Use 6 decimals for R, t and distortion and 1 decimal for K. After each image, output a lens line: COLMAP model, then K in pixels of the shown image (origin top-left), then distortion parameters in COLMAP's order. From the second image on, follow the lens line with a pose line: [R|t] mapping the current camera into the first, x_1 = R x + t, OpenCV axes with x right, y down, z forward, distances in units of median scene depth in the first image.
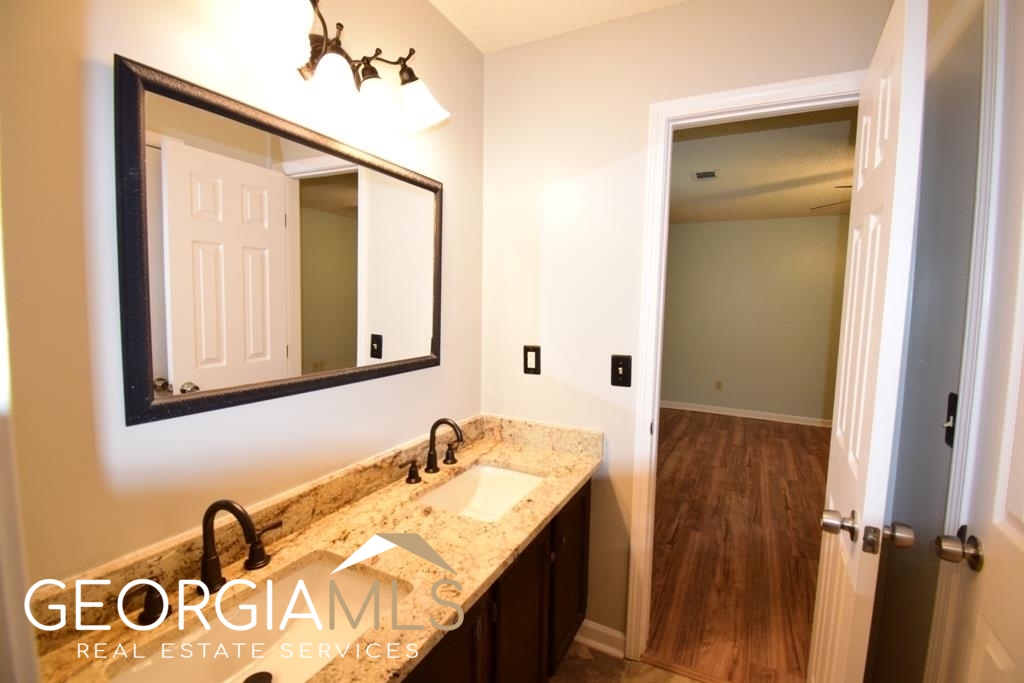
lens RADIAL K [[449.8, 0, 520.2], [0, 449.8, 339.4], [0, 0, 1]] dist [0.017367, -0.024316]
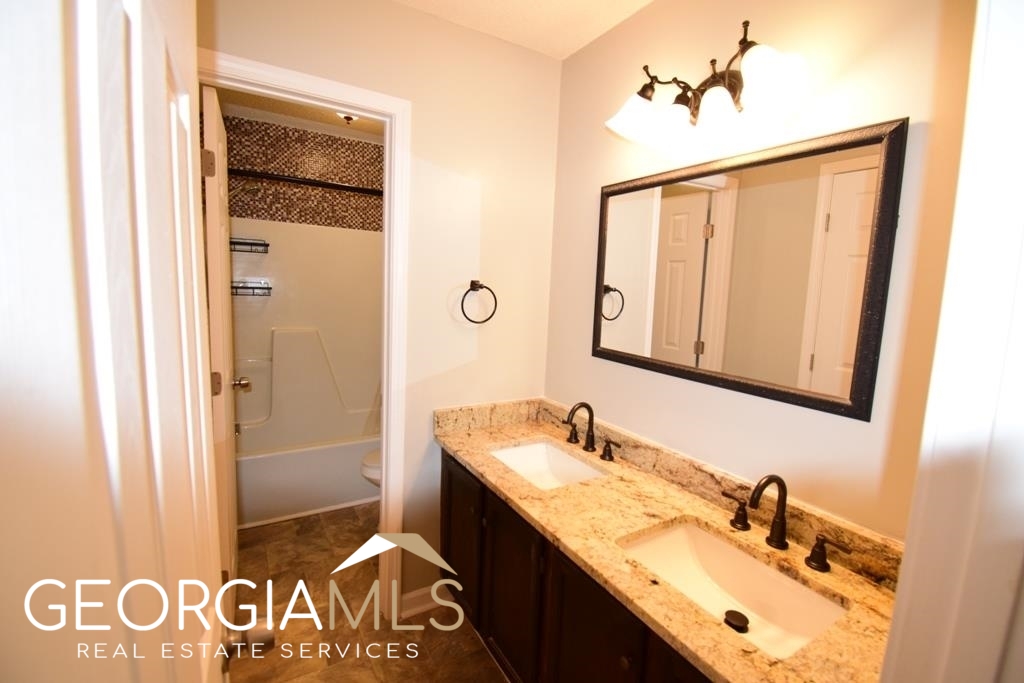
lens RADIAL K [[449.8, 0, 520.2], [0, 449.8, 339.4], [0, 0, 1]] dist [0.017367, -0.024316]
pose [[-0.518871, 0.063068, -0.852523, 0.743237], [-0.128310, 0.980231, 0.150609, -0.108206], [0.845168, 0.187534, -0.500521, 1.135030]]
